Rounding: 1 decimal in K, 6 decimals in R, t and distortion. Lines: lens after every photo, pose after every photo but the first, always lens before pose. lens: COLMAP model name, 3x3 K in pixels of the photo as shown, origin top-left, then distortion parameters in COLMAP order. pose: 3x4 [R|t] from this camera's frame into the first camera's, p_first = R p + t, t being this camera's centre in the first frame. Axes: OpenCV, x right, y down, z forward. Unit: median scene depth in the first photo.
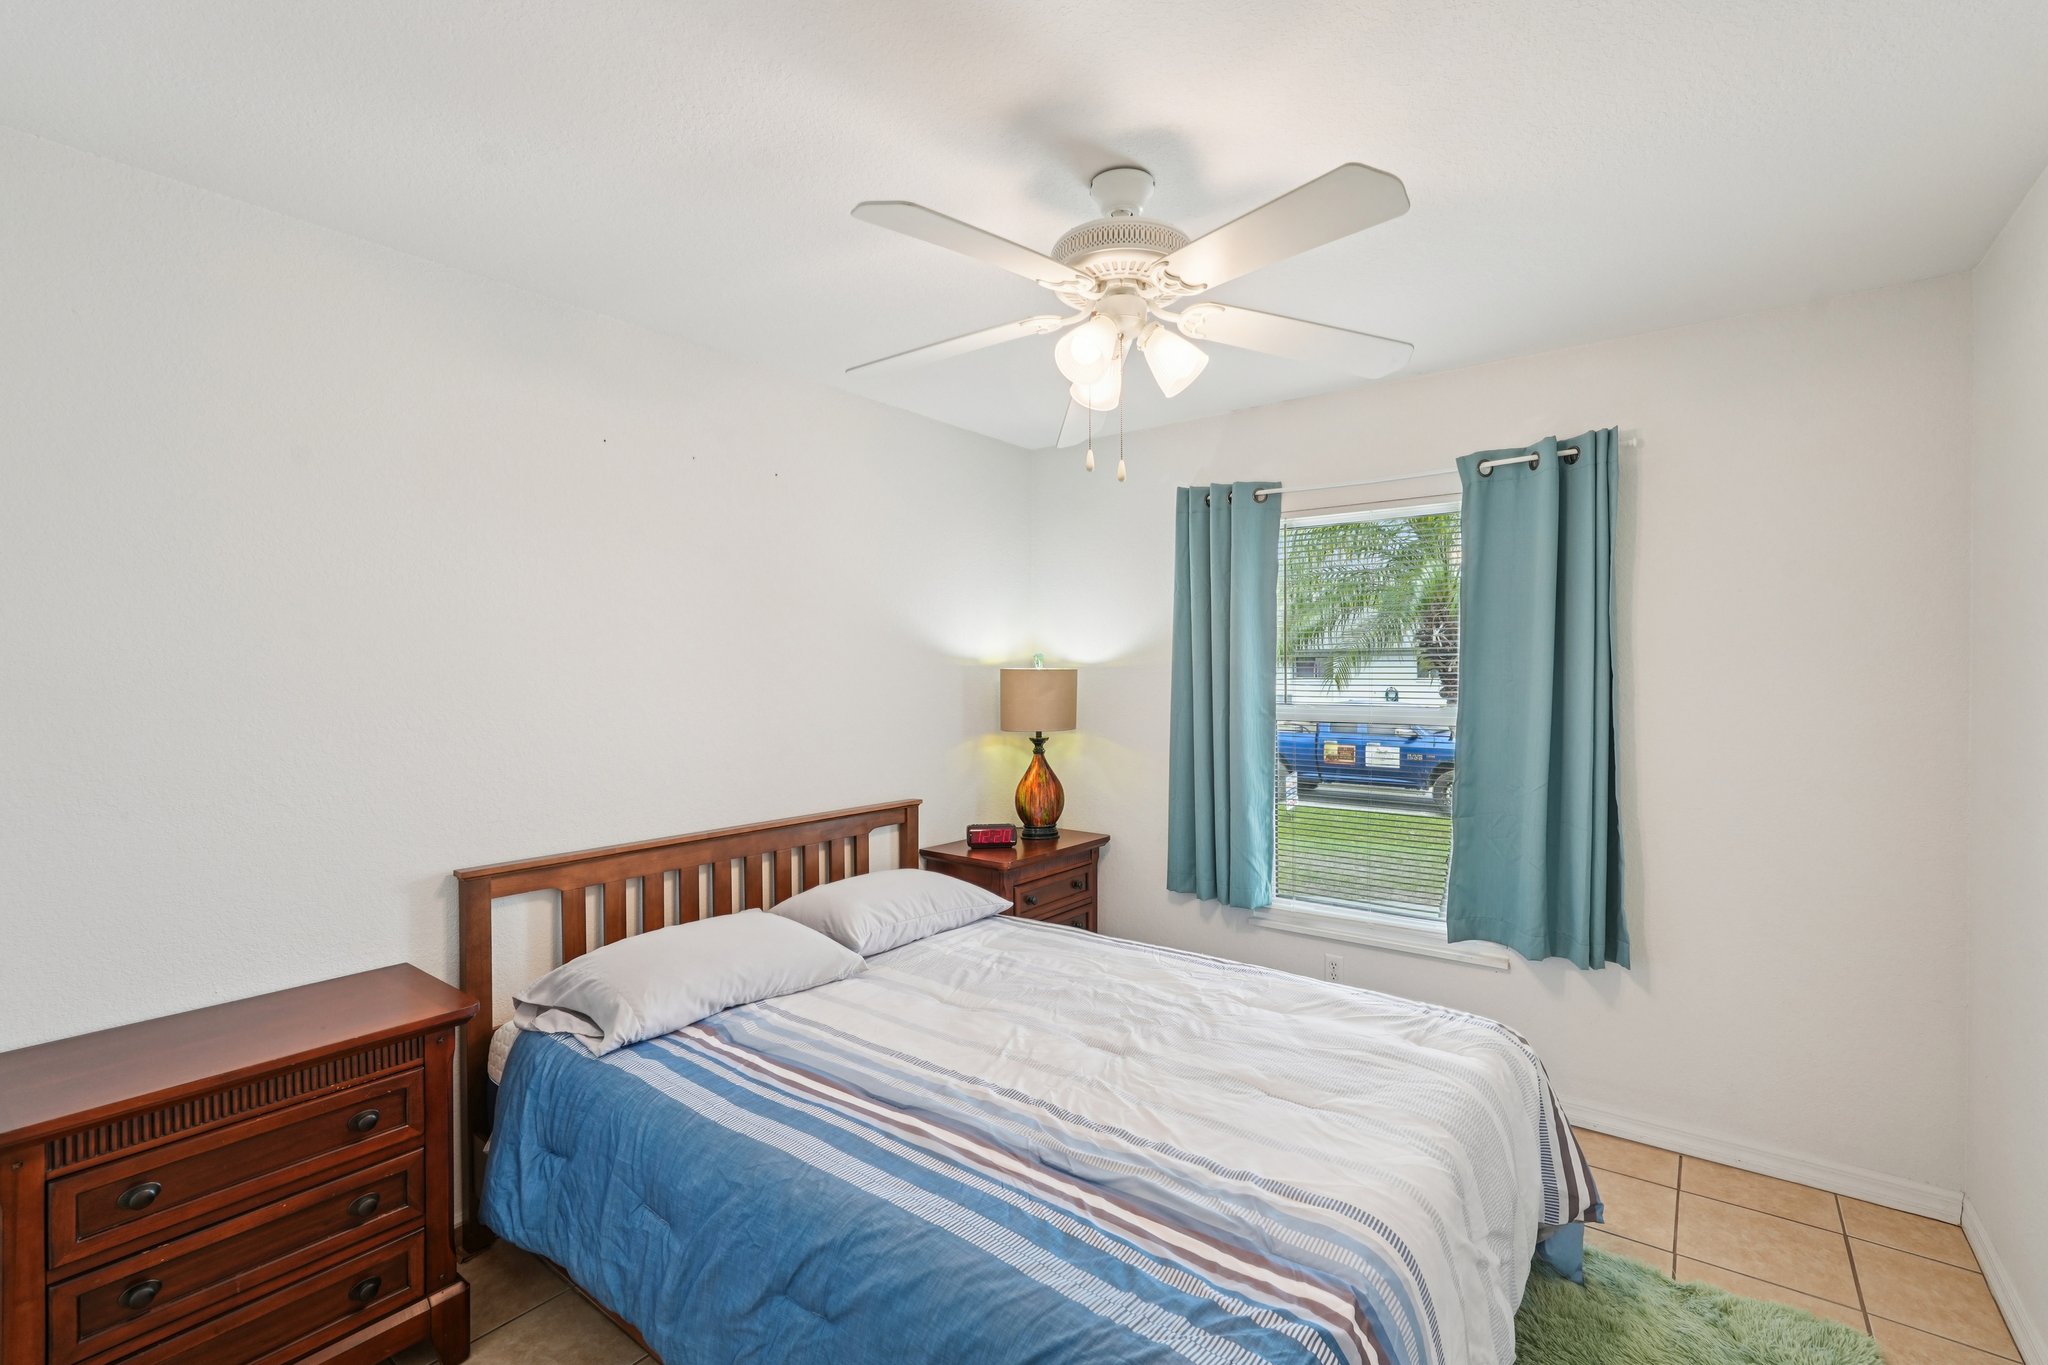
lens RADIAL K [[912.7, 0, 1029.1], [0, 912.7, 680.4], [0, 0, 1]] dist [0.003420, -0.000168]
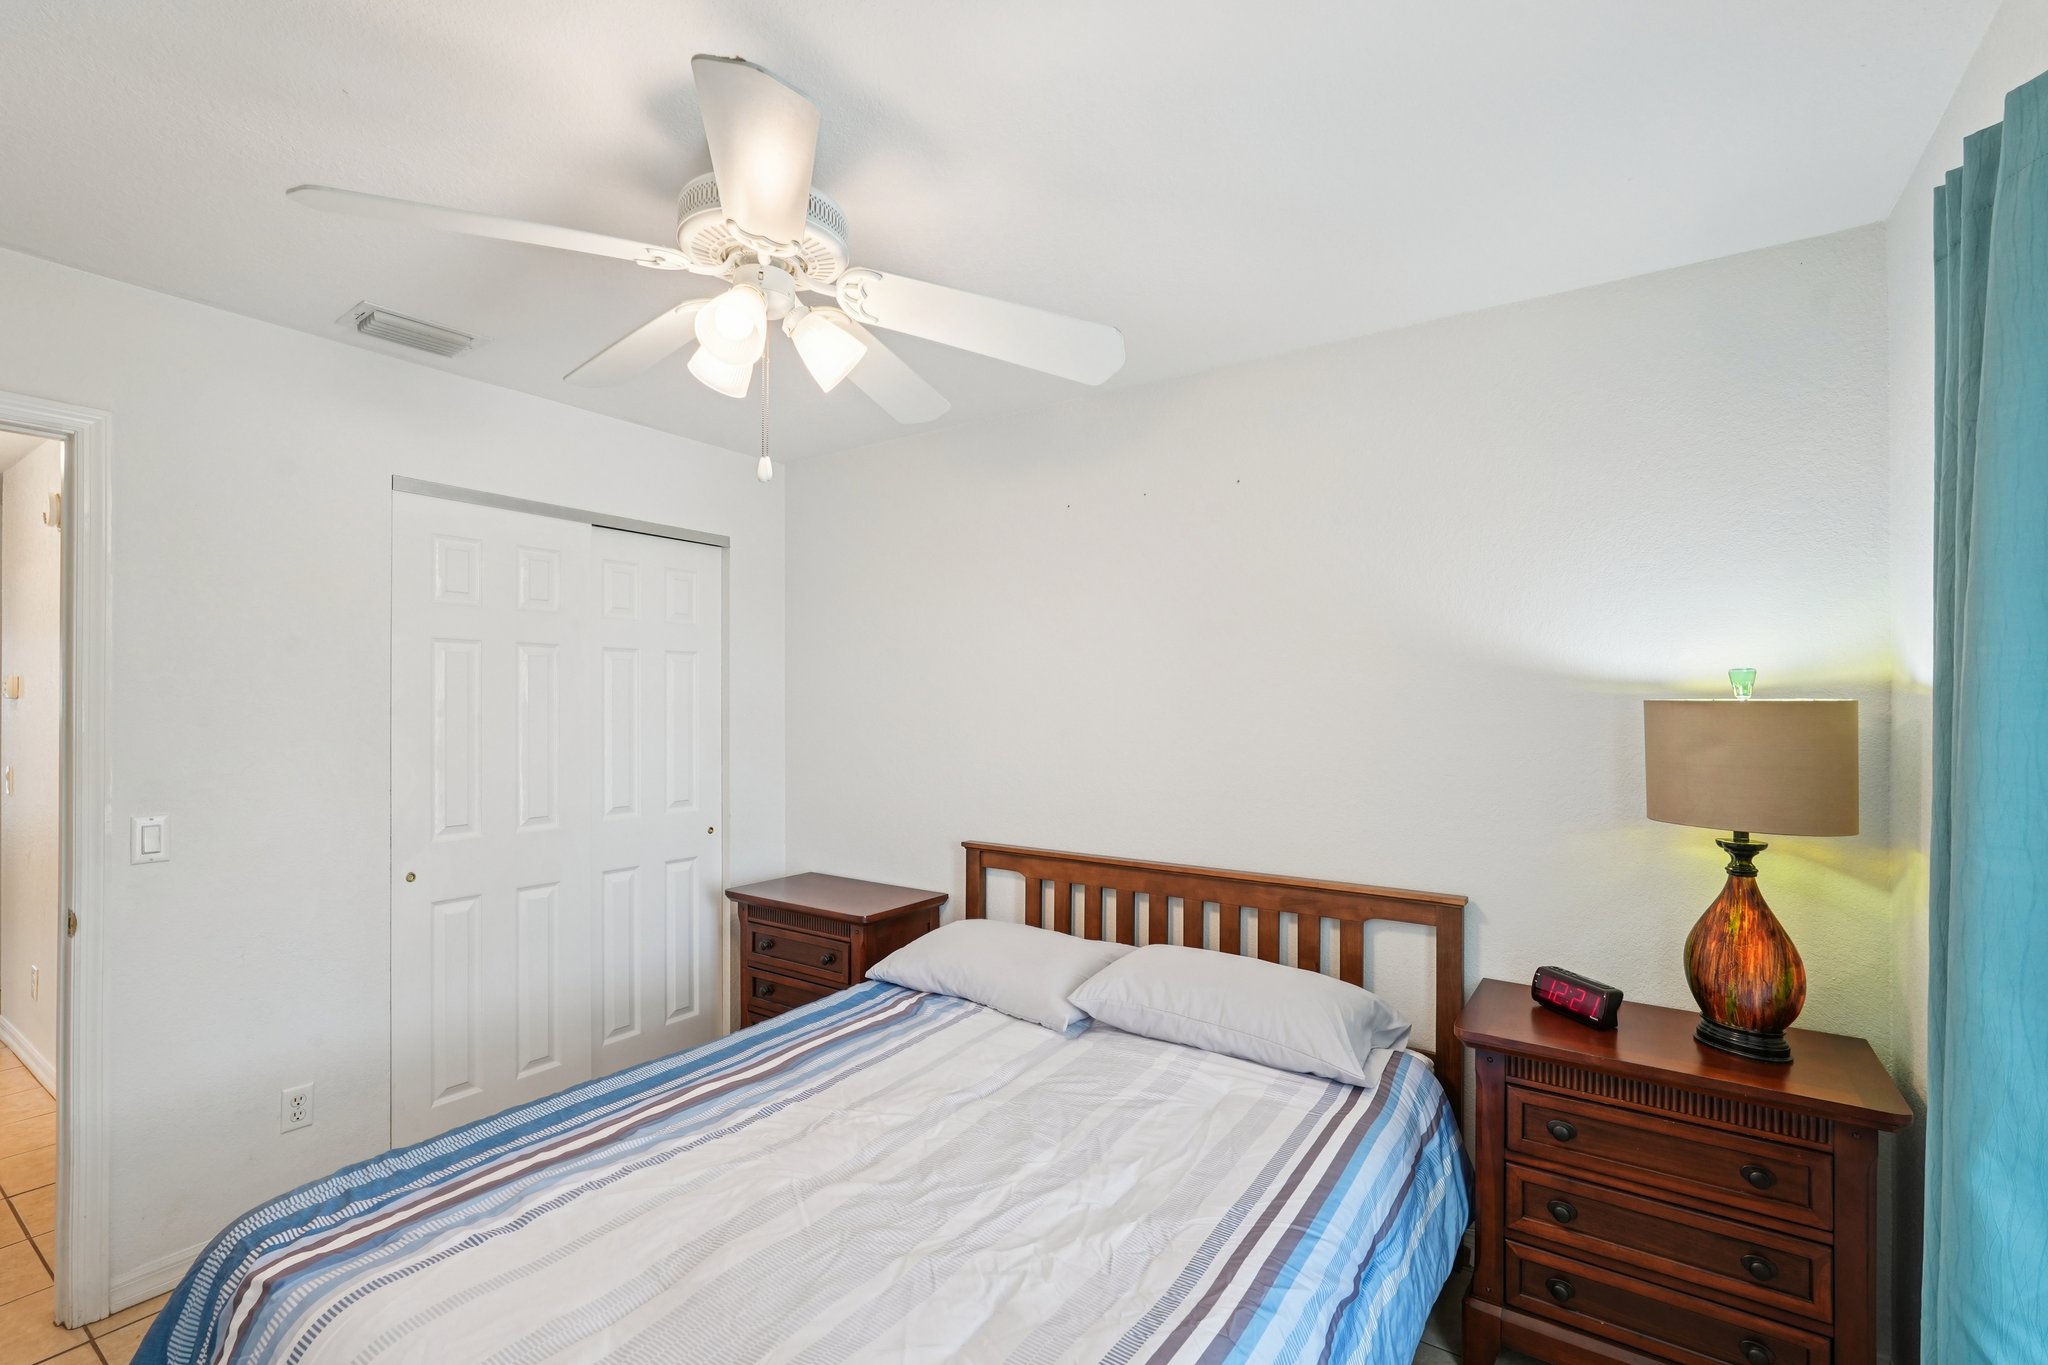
lens RADIAL K [[912.7, 0, 1028.3], [0, 912.7, 692.7], [0, 0, 1]] dist [0.003420, -0.000168]
pose [[0.050373, -0.012159, -0.998656, 0.652798], [-0.015193, 0.999801, -0.012939, -0.006922], [0.998615, 0.015824, 0.050178, 0.810773]]
